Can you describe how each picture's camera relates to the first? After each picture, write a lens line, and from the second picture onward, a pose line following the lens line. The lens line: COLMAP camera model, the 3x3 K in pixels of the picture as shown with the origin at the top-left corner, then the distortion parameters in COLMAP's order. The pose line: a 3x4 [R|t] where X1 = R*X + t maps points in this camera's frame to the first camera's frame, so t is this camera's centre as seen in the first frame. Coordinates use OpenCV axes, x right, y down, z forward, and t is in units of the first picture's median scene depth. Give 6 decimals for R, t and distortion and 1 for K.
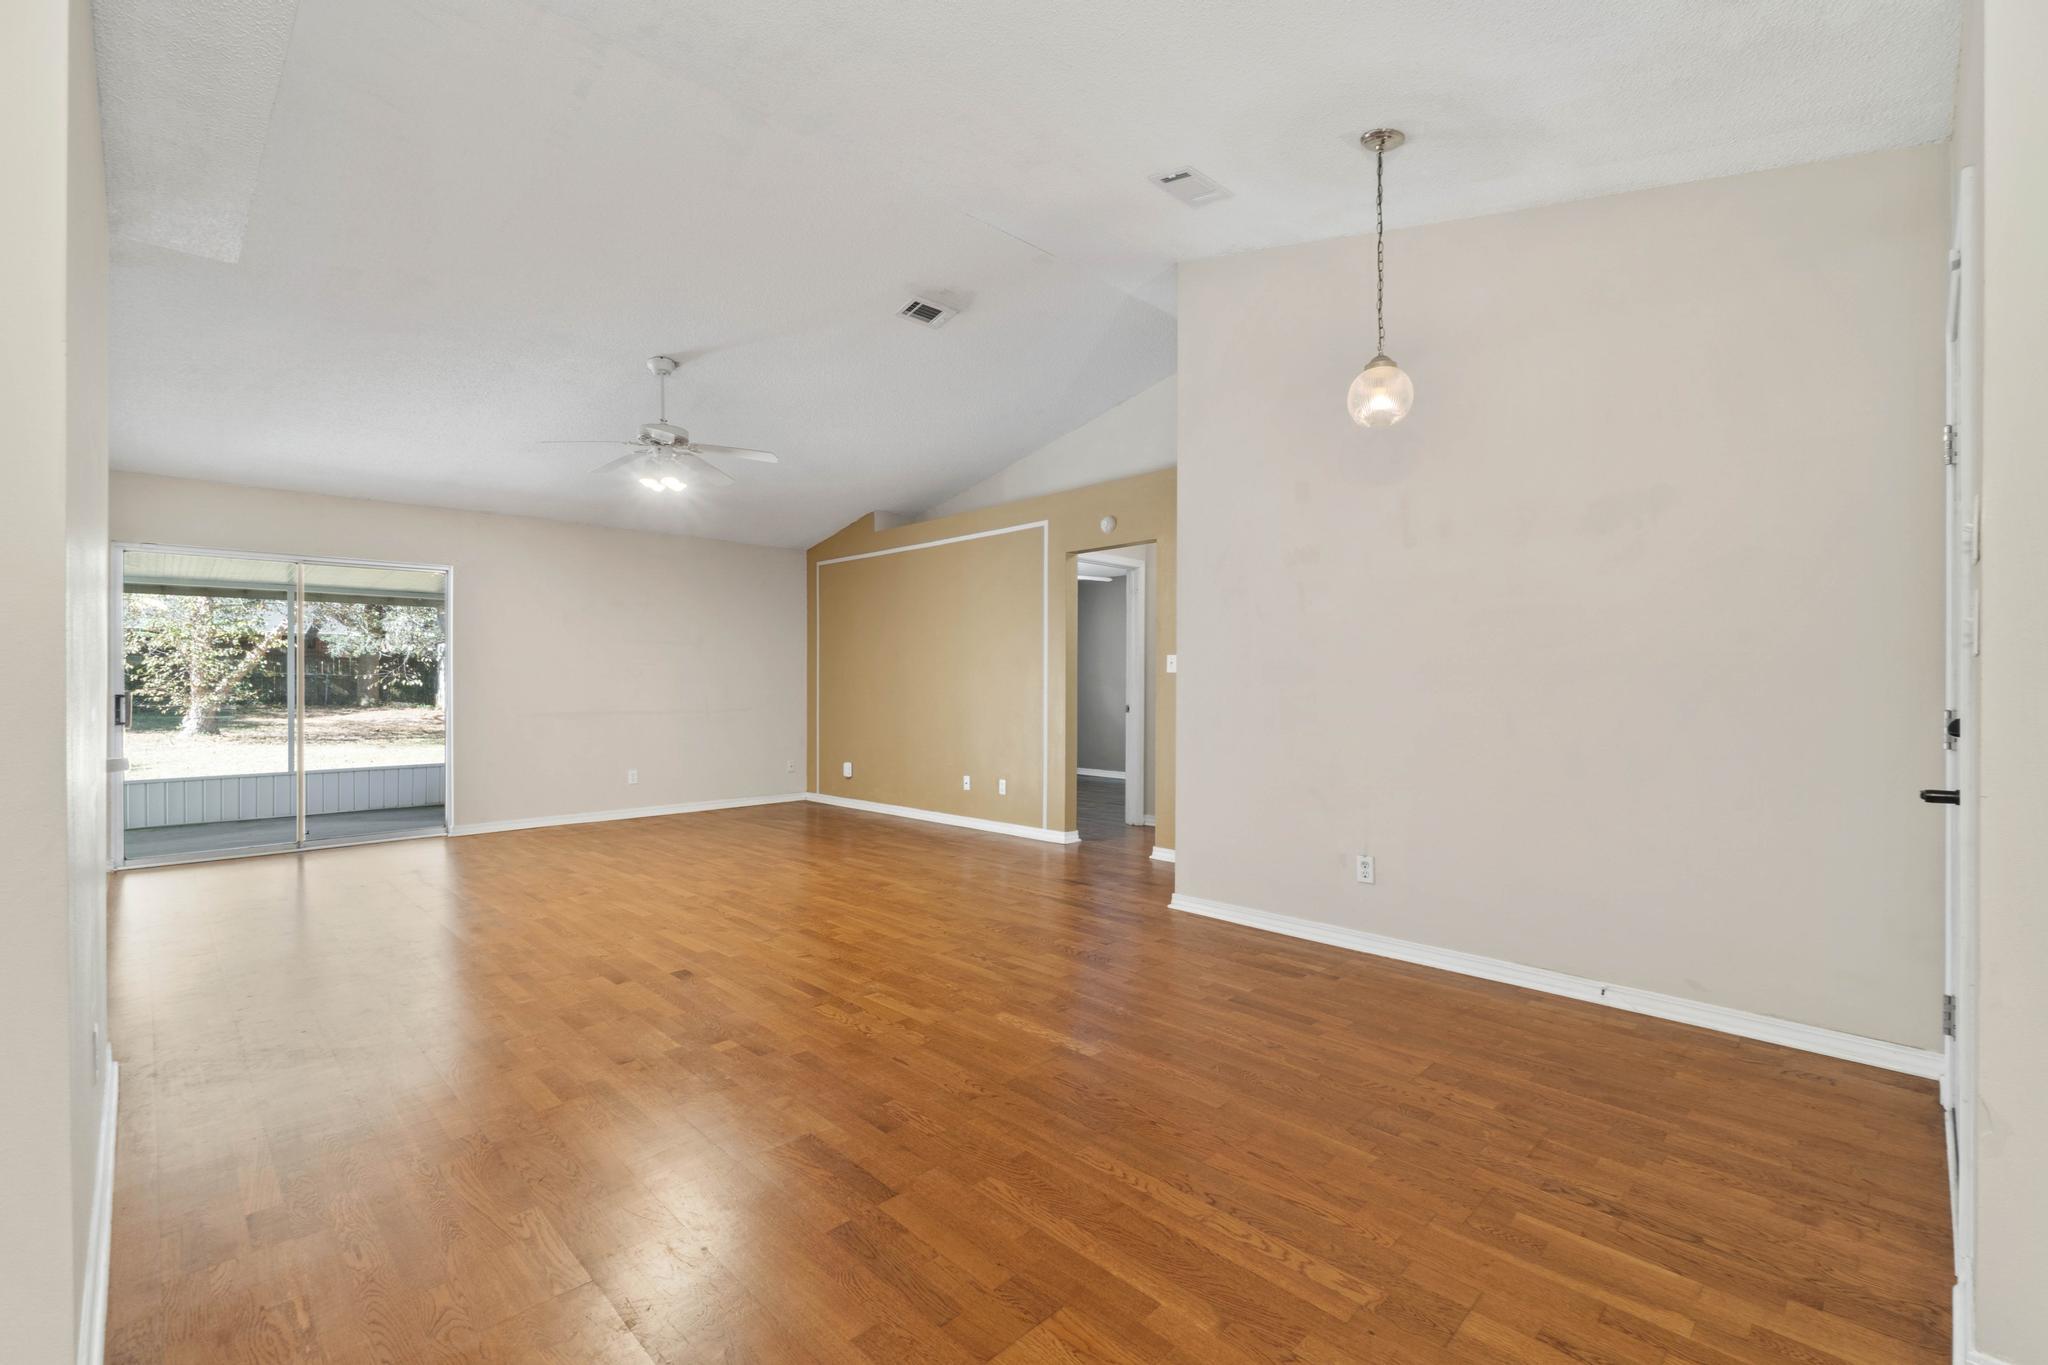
lens RADIAL K [[890.3, 0, 1017.8], [0, 890.3, 681.9], [0, 0, 1]] dist [-0.008417, -0.000316]
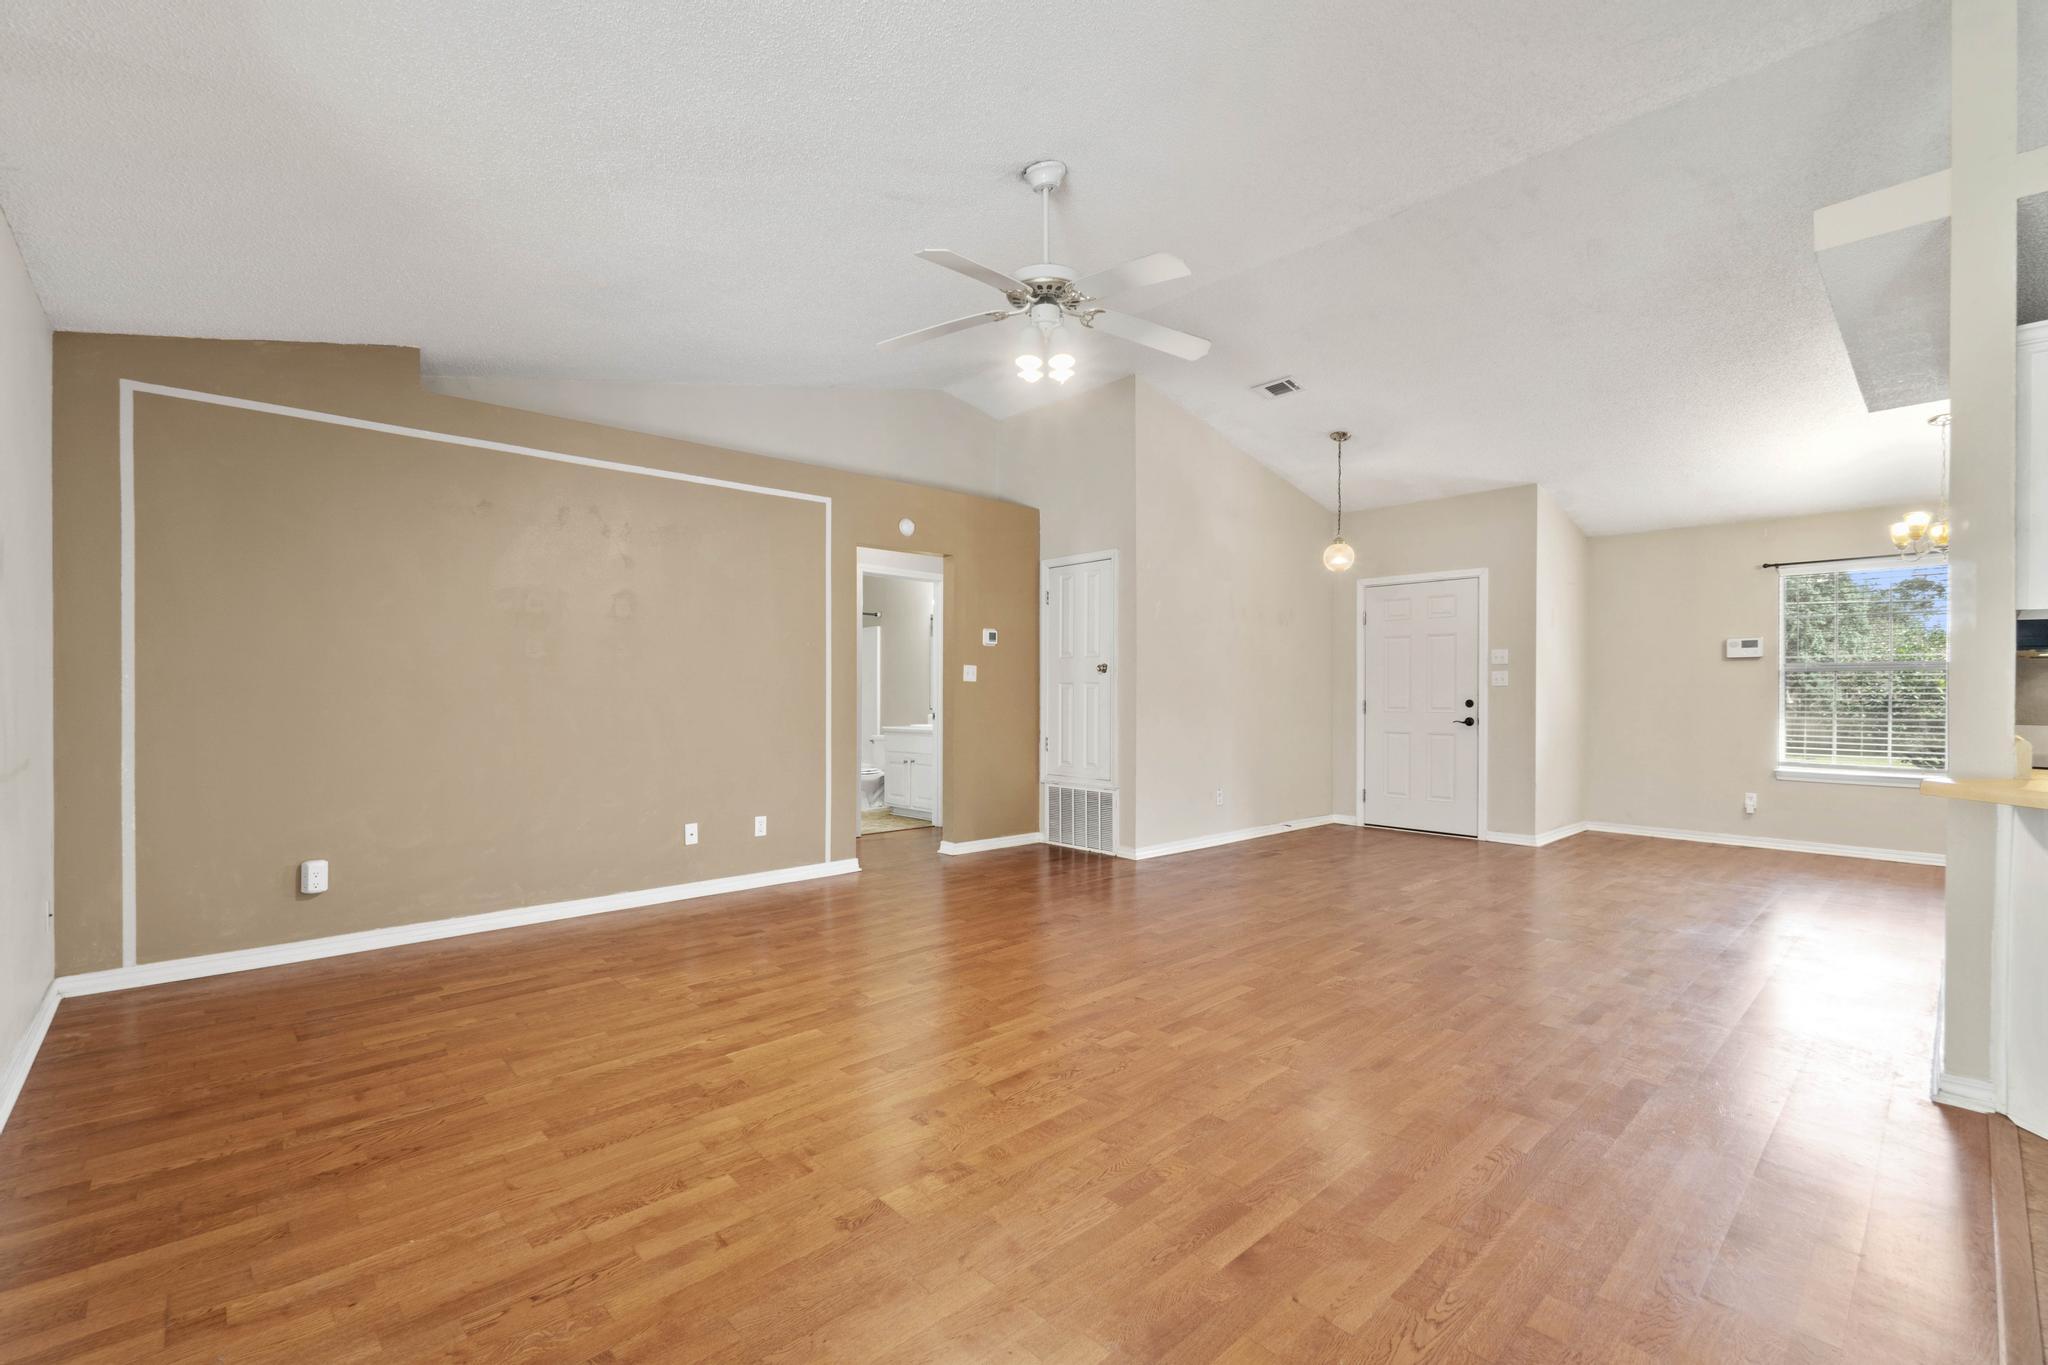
lens RADIAL K [[888.6, 0, 1015.5], [0, 888.6, 694.8], [0, 0, 1]] dist [-0.000443, -0.000120]
pose [[0.028904, -0.003902, 0.999575, -1.020768], [-0.003591, 0.999986, 0.004008, 0.002544], [-0.999576, -0.003706, 0.028890, 1.003696]]
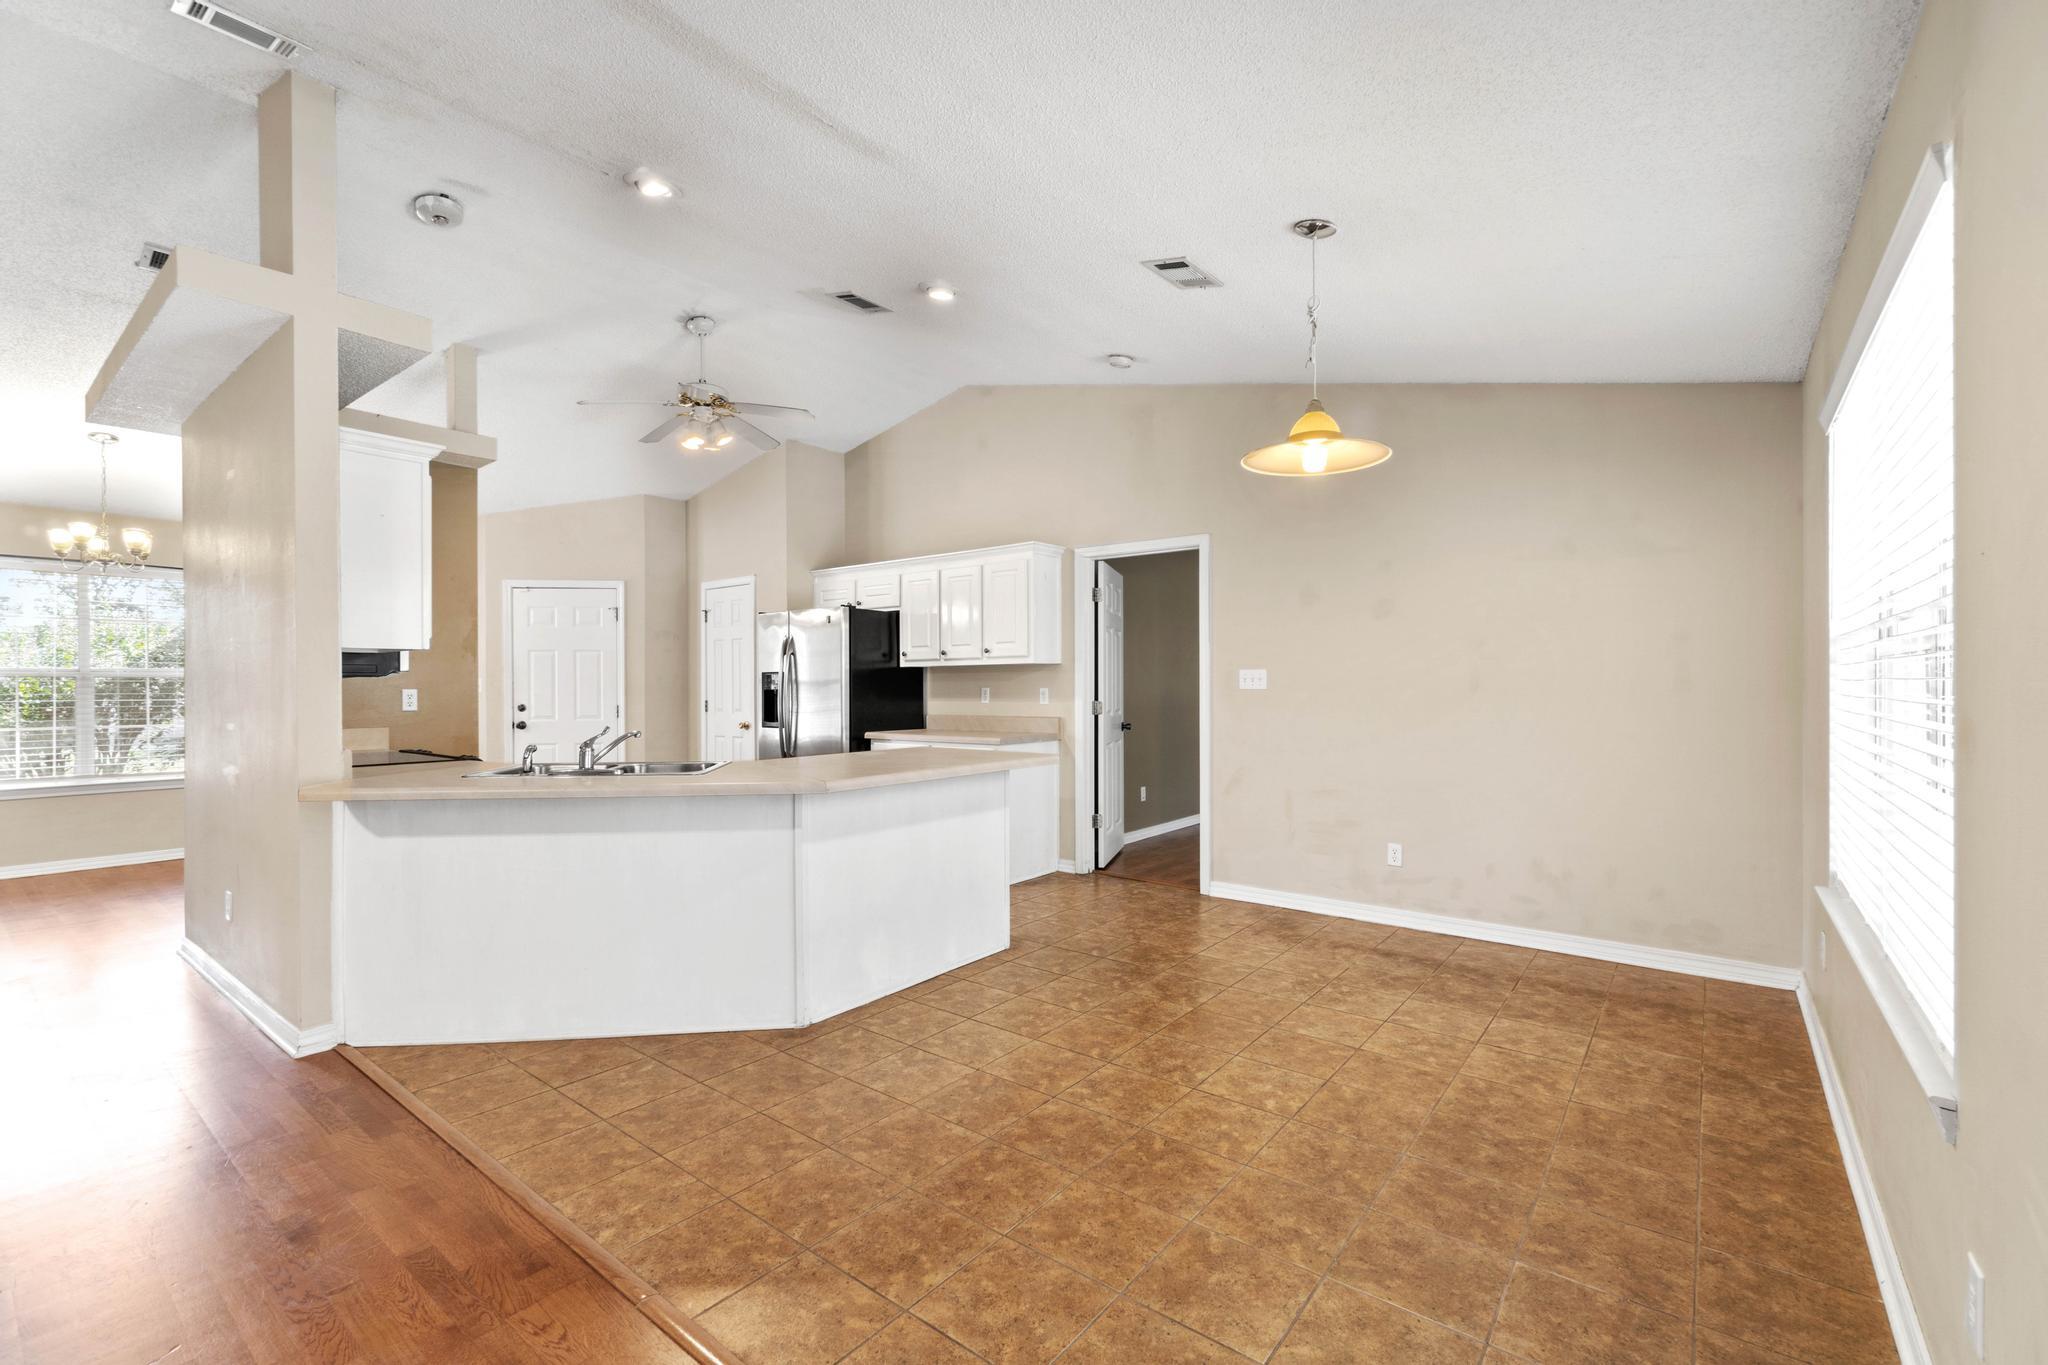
lens RADIAL K [[879.0, 0, 1015.5], [0, 879.0, 687.3], [0, 0, 1]] dist [-0.003894, -0.000384]
pose [[-0.992275, 0.004969, -0.123960, -0.917070], [0.004593, 0.999984, 0.003317, -0.014635], [0.123975, 0.002723, -0.992282, 1.131950]]
